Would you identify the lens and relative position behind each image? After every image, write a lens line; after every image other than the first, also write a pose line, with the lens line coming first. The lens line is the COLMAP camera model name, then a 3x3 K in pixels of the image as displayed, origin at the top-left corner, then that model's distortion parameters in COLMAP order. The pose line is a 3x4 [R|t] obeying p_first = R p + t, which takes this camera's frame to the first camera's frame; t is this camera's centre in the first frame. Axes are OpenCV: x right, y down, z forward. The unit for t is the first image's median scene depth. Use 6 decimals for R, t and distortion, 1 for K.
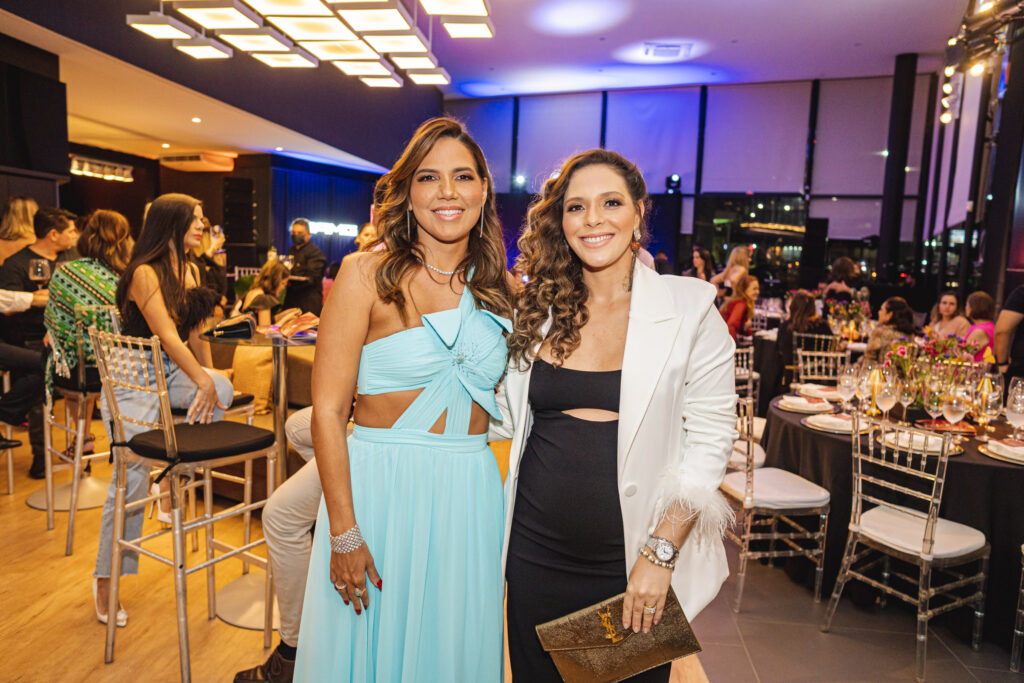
lens RADIAL K [[700.4, 0, 513.2], [0, 700.4, 328.7], [0, 0, 1]] dist [-0.097847, 0.098670]
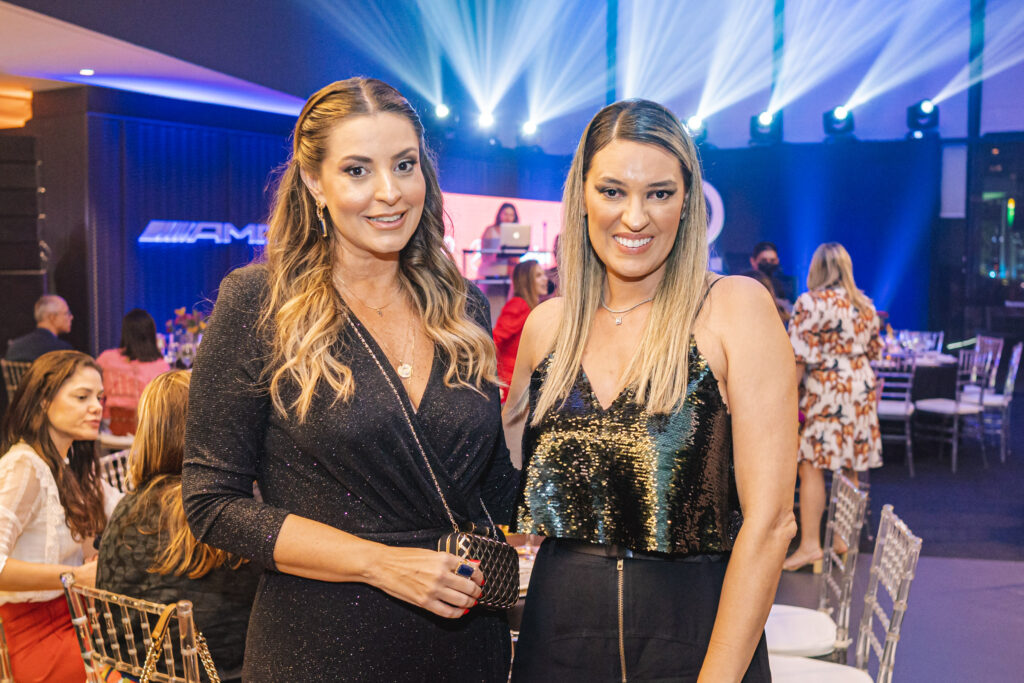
lens RADIAL K [[1064.0, 0, 513.2], [0, 1064.0, 336.5], [0, 0, 1]] dist [-0.069828, 0.000000]
pose [[0.990553, -0.021346, -0.135459, 0.048693], [0.016665, 0.999227, -0.035599, -0.039687], [0.136115, 0.033005, 0.990143, 0.285820]]
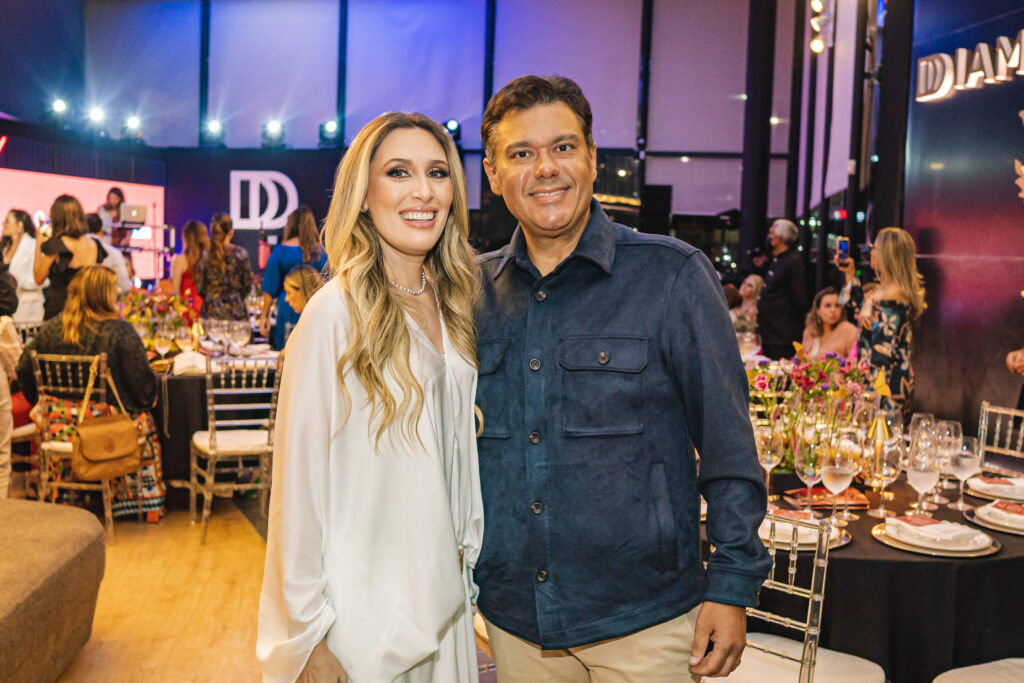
lens RADIAL K [[1064.0, 0, 501.4], [0, 1064.0, 335.3], [0, 0, 1]] dist [-0.069828, 0.000000]
pose [[0.965739, -0.030247, 0.257746, 0.015958], [0.035238, 0.999270, -0.014764, -0.000882], [-0.257111, 0.023340, 0.966100, 0.021890]]
